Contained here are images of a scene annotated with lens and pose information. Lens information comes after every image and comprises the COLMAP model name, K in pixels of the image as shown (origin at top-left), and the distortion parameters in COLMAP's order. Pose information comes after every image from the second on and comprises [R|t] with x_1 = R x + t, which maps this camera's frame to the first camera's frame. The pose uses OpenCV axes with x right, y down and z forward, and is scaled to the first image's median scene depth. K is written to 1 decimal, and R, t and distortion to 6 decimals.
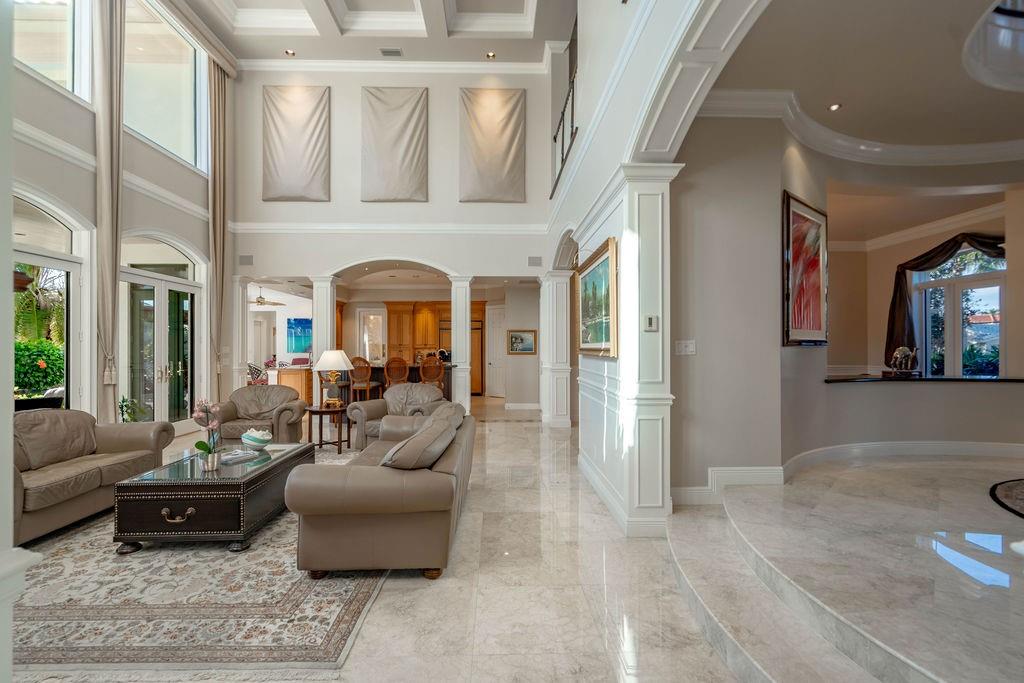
lens RADIAL K [[484.9, 0, 512.0], [0, 484.9, 341.5], [0, 0, 1]] dist [0.000584, 0.000214]
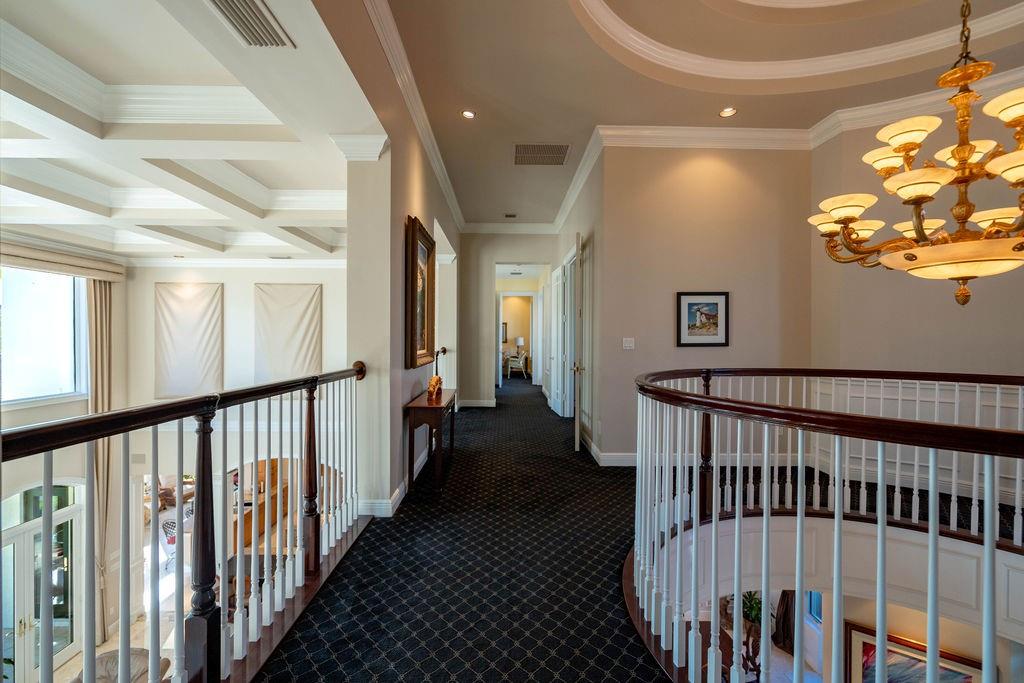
lens RADIAL K [[484.9, 0, 512.0], [0, 484.9, 341.5], [0, 0, 1]] dist [0.000584, 0.000214]
pose [[0.999972, 0.005282, -0.005367, 0.240606], [-0.005179, 0.999806, 0.019026, -0.466113], [0.005467, -0.018998, 0.999805, 0.011683]]
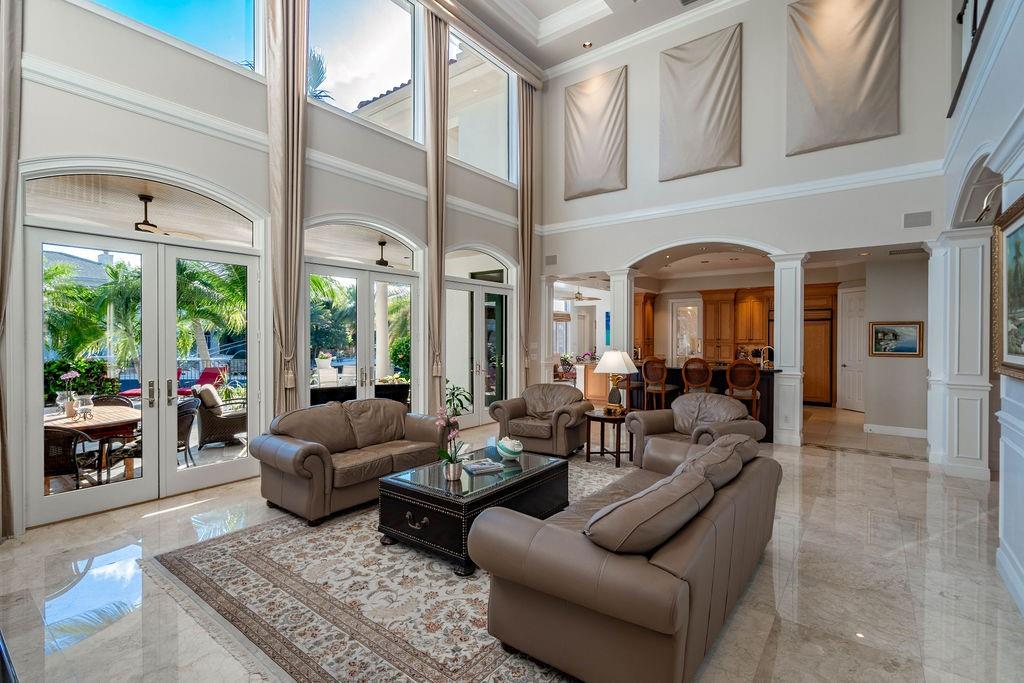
lens RADIAL K [[479.0, 0, 496.2], [0, 479.0, 338.7], [0, 0, 1]] dist [-0.002416, 0.000341]
pose [[0.764413, 0.006988, -0.644689, 0.032809], [0.004098, 0.999868, 0.015697, -0.016031], [0.644714, -0.014640, 0.764284, 0.137894]]
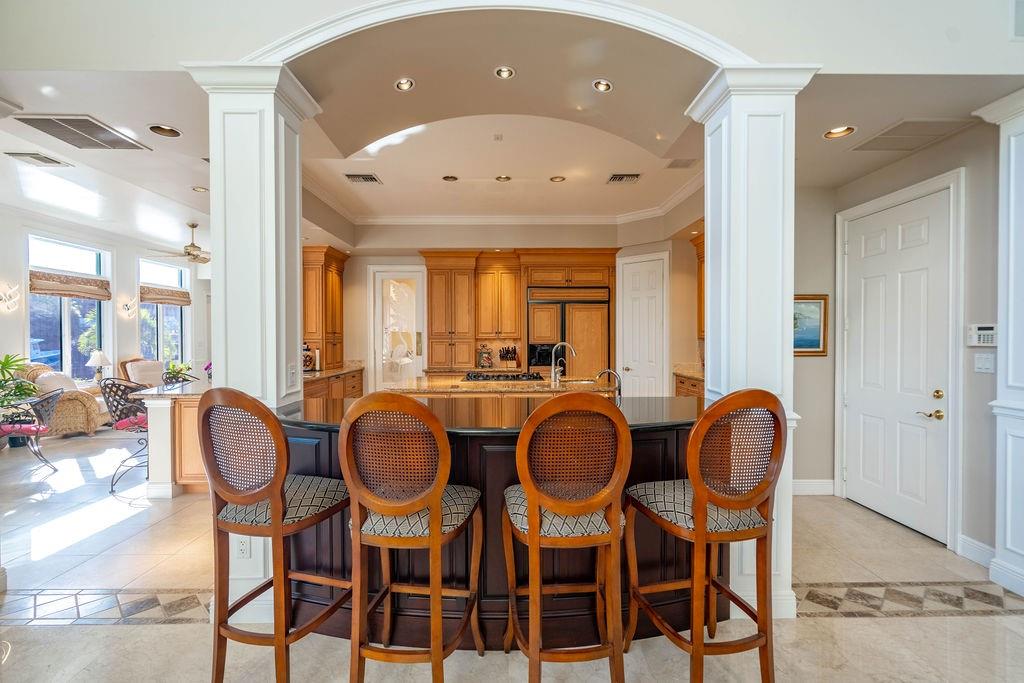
lens RADIAL K [[472.0, 0, 513.2], [0, 472.0, 338.8], [0, 0, 1]] dist [0.001248, 0.000425]
pose [[0.999942, -0.001692, -0.010630, -0.260478], [0.001892, 0.999820, 0.018854, 0.006115], [0.010596, -0.018873, 0.999766, 0.799782]]
